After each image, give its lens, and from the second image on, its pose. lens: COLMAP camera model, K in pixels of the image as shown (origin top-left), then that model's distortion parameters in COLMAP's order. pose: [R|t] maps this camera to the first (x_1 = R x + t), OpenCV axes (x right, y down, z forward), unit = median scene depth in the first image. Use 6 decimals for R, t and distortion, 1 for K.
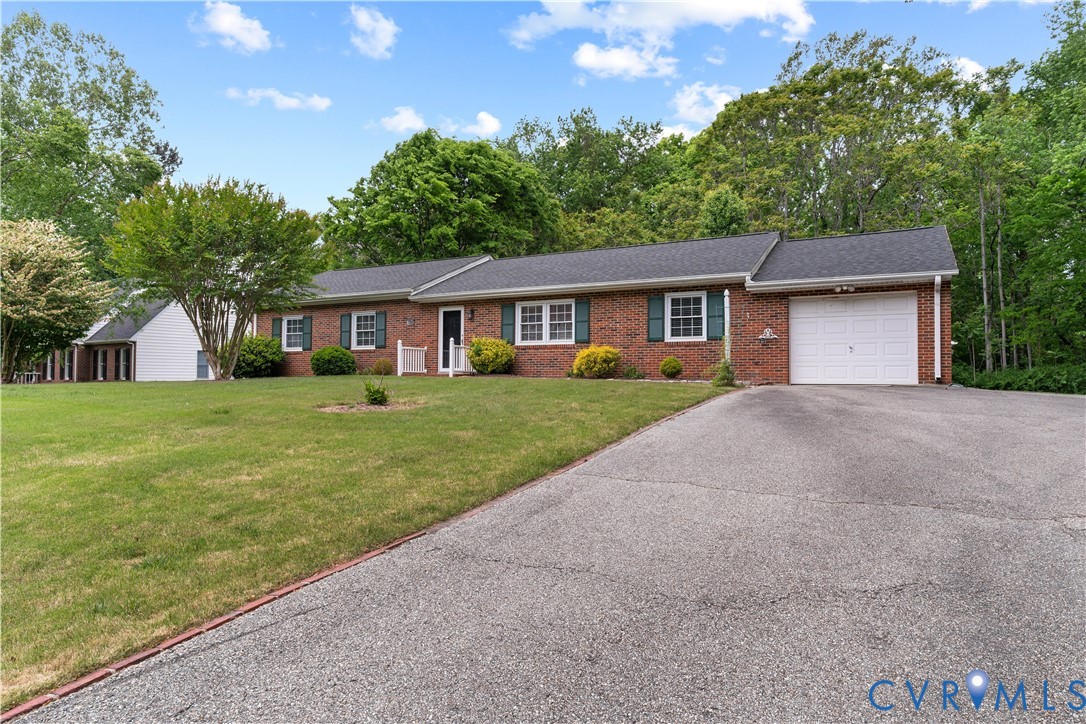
lens RADIAL K [[692.0, 0, 537.9], [0, 692.0, 363.9], [0, 0, 1]] dist [-0.021577, -0.002155]
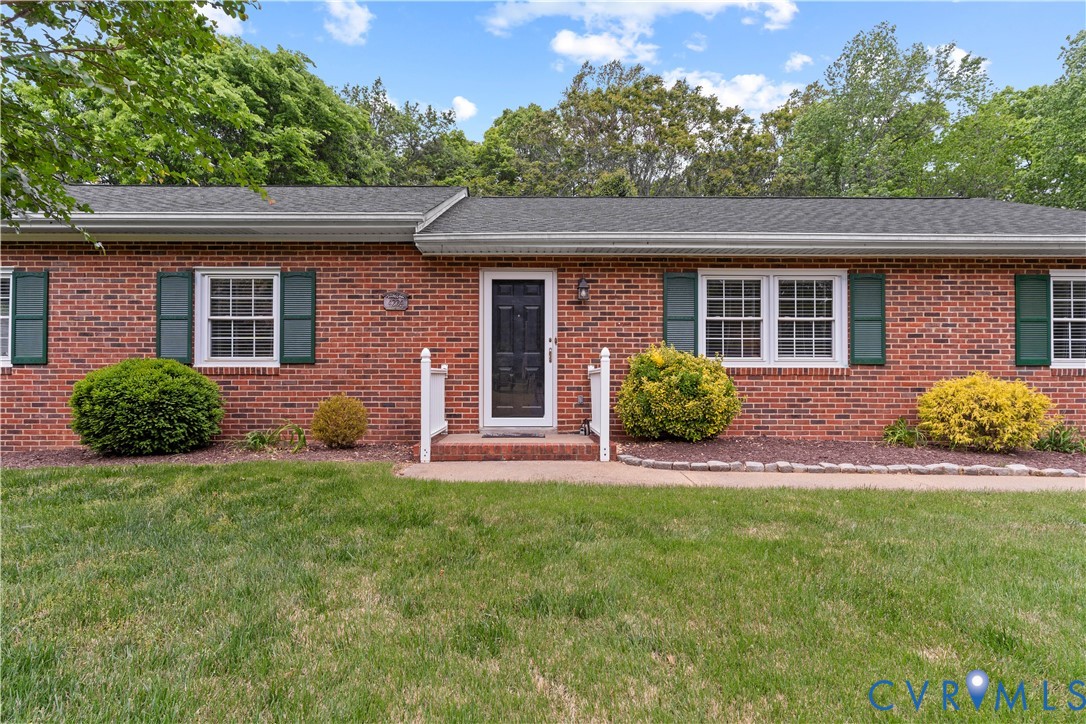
lens RADIAL K [[569.5, 0, 539.4], [0, 569.5, 363.5], [0, 0, 1]] dist [0.002425, 0.001072]
pose [[0.874883, 0.002068, 0.484329, -0.298231], [-0.011480, 0.999798, 0.016468, -0.034200], [-0.484198, -0.019967, 0.874731, 0.737217]]
